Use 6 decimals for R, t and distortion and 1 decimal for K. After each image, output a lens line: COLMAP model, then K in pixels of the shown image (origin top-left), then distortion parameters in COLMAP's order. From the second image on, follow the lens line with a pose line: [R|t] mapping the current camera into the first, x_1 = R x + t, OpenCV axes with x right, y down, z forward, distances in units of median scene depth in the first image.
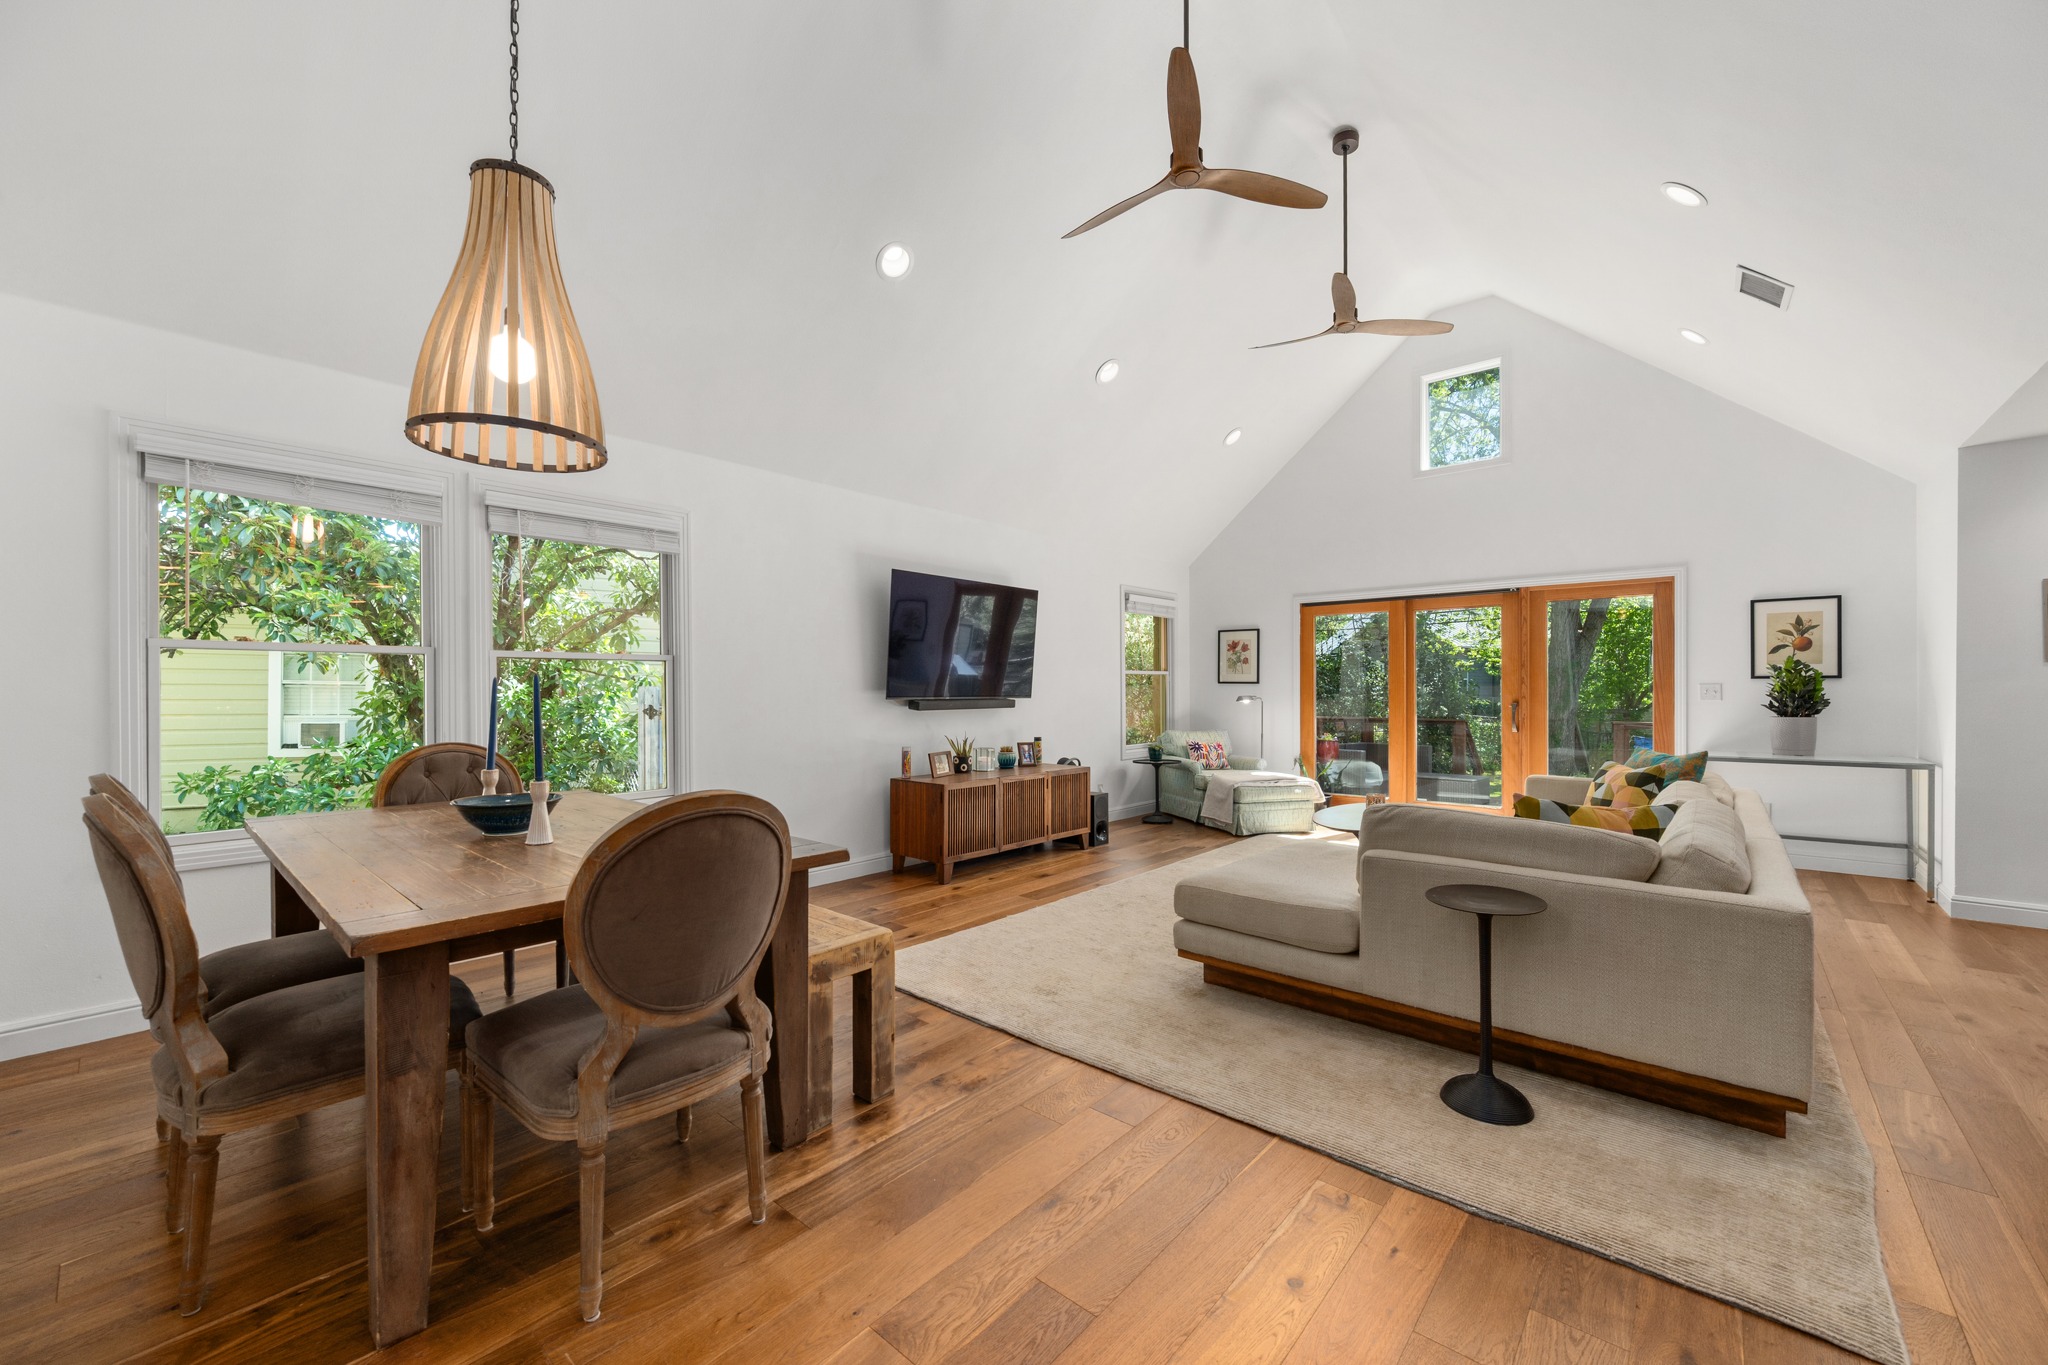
lens RADIAL K [[795.1, 0, 1015.2], [0, 795.1, 689.4], [0, 0, 1]] dist [-0.005914, 0.000073]
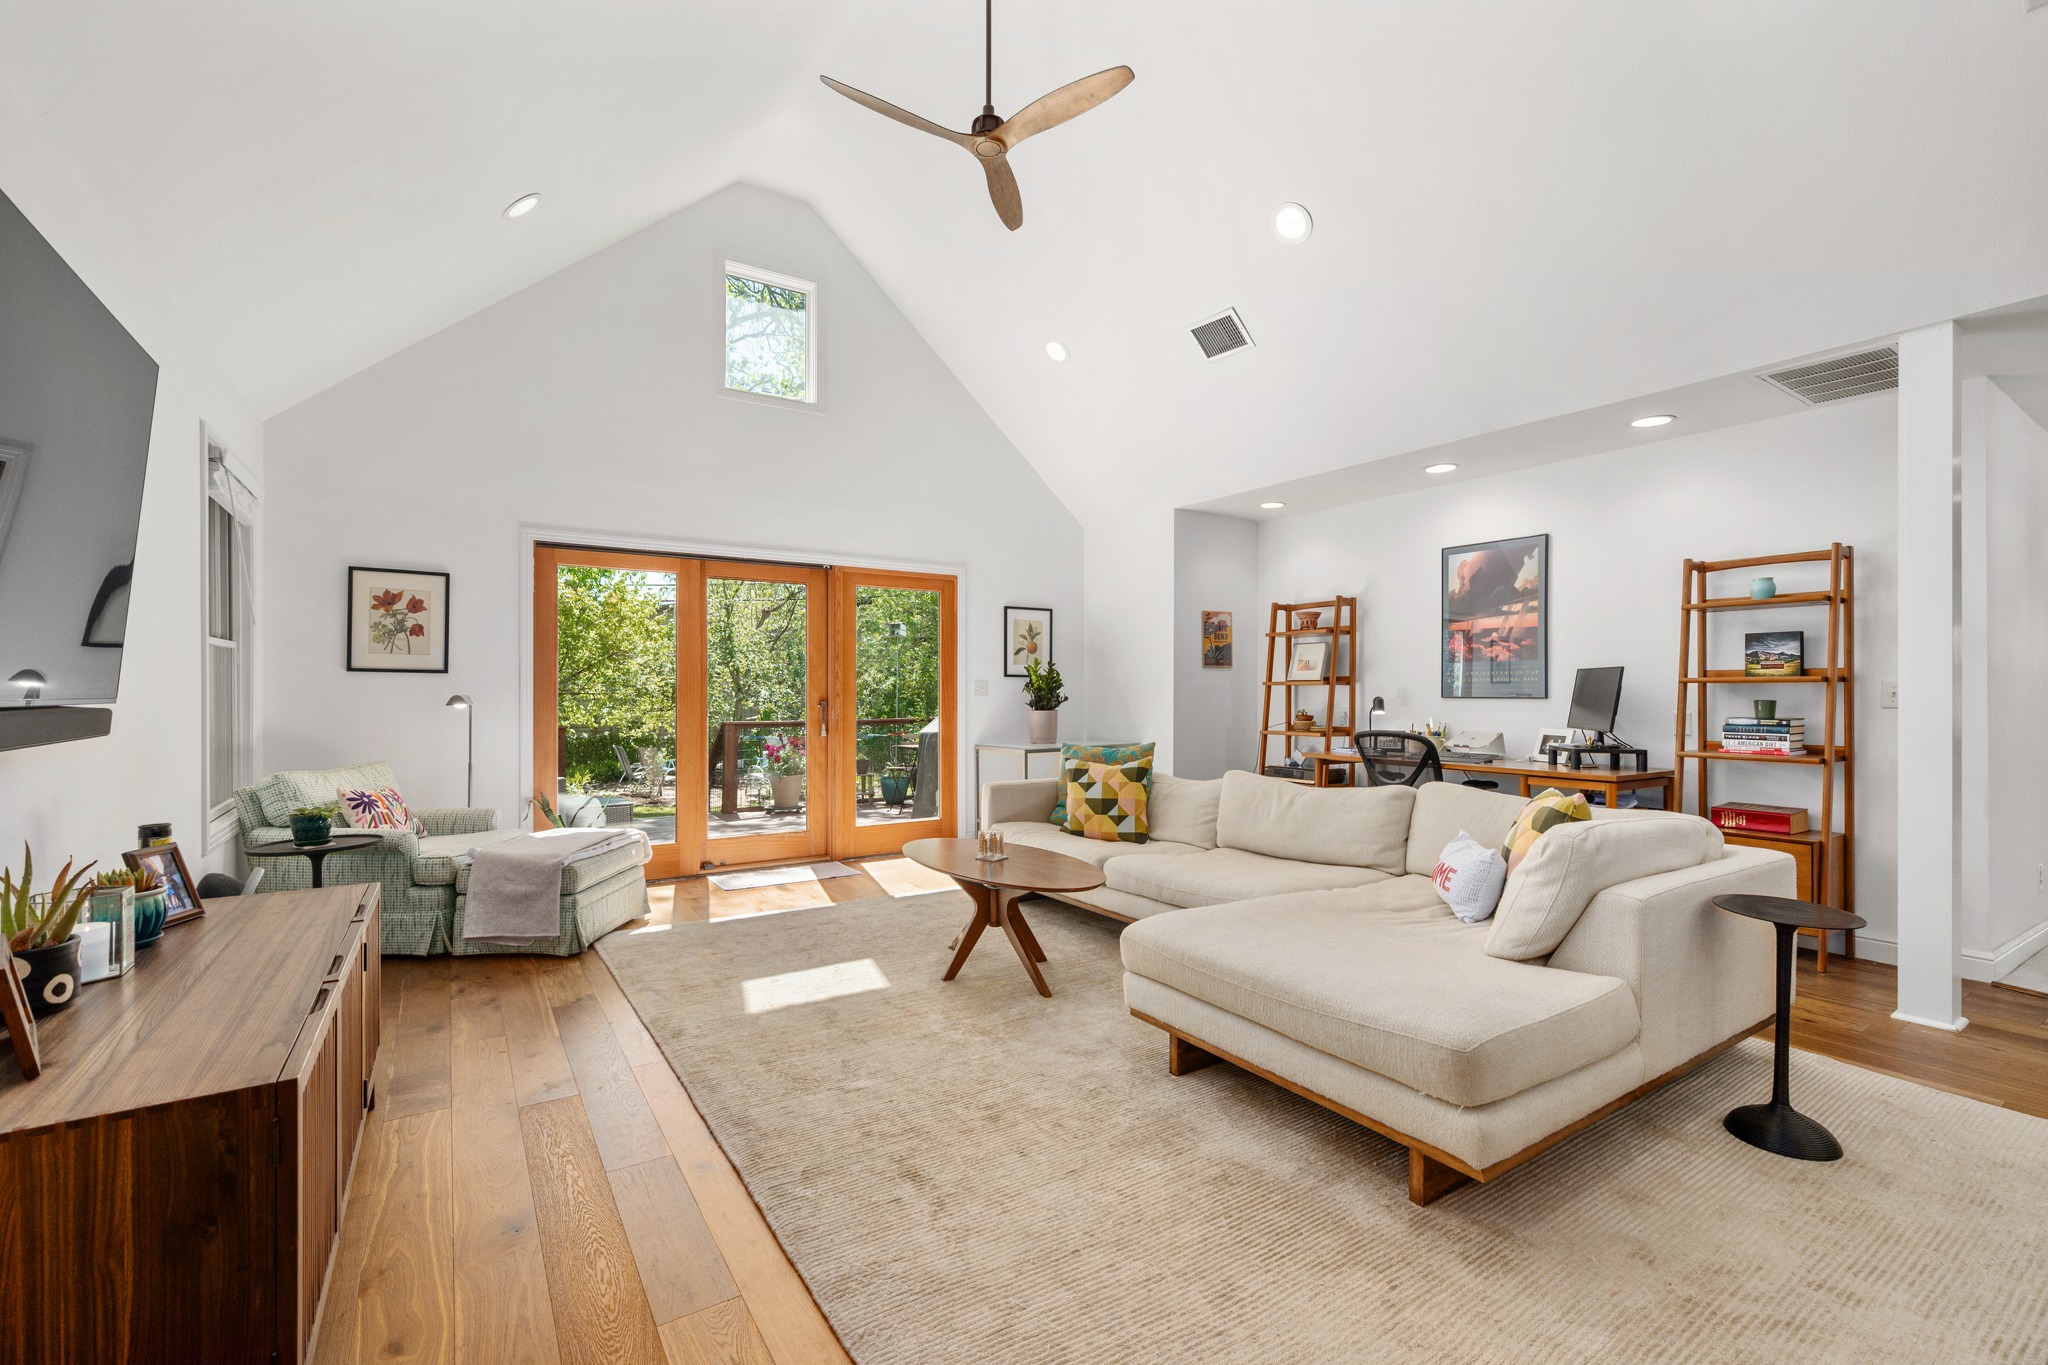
lens RADIAL K [[875.0, 0, 1020.8], [0, 875.0, 690.7], [0, 0, 1]] dist [-0.001452, -0.000059]
pose [[0.263898, 0.000825, 0.964550, -0.229442], [-0.001691, 0.999998, -0.000393, 0.005779], [-0.964549, -0.001528, 0.263899, 0.603885]]
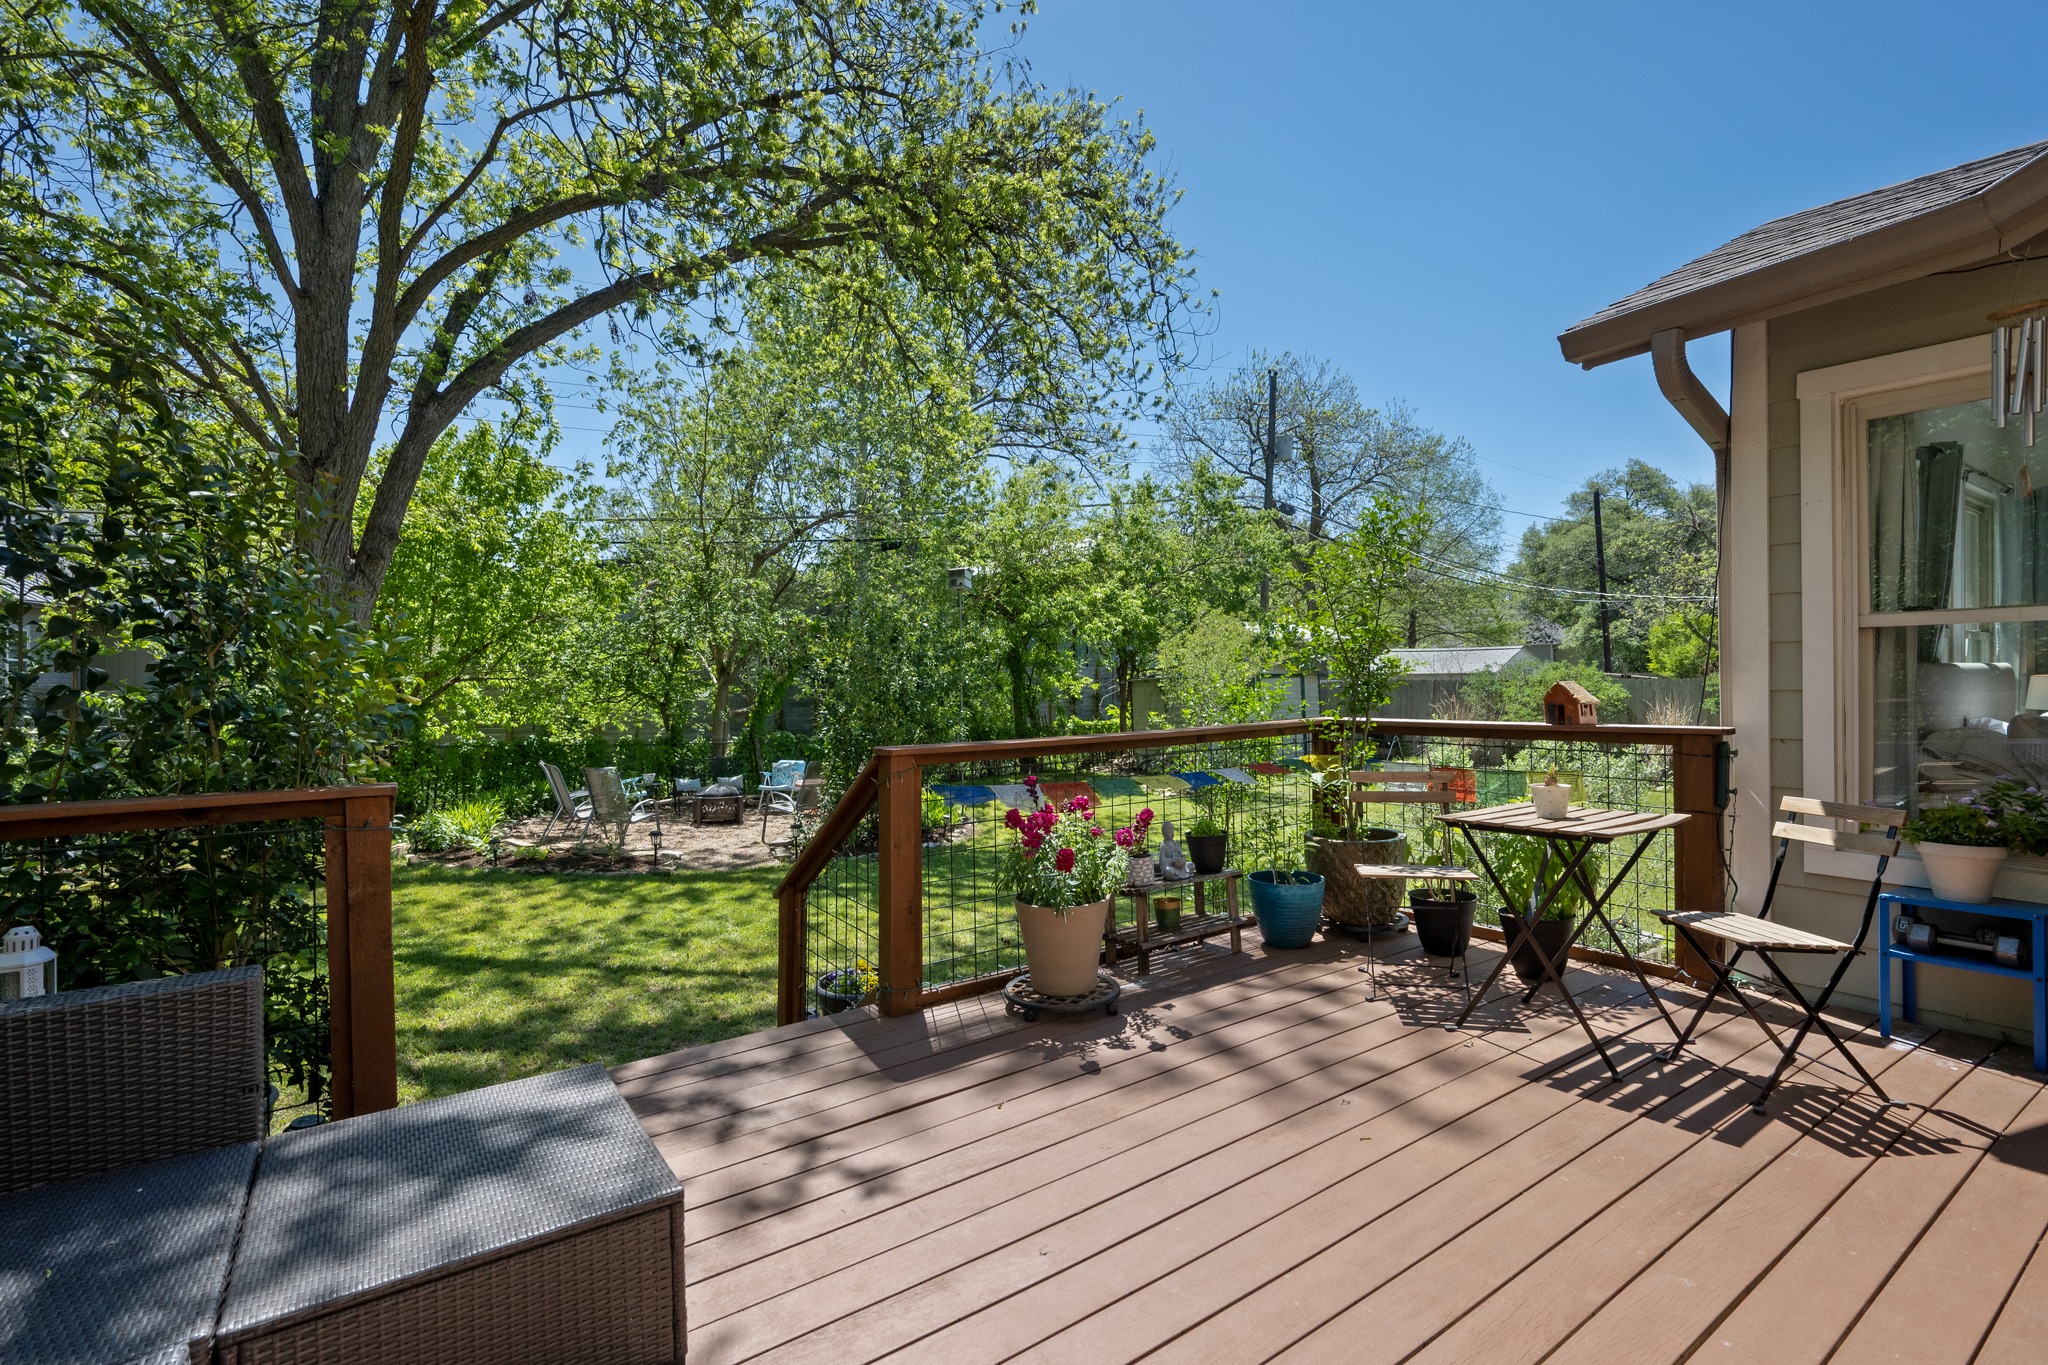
lens RADIAL K [[875.0, 0, 1013.4], [0, 875.0, 687.6], [0, 0, 1]] dist [-0.001452, -0.000059]
pose [[0.211713, 0.007328, 0.977304, 0.716585], [-0.003119, 0.999972, -0.006822, 0.068235], [-0.977327, -0.001604, 0.211730, 1.369421]]
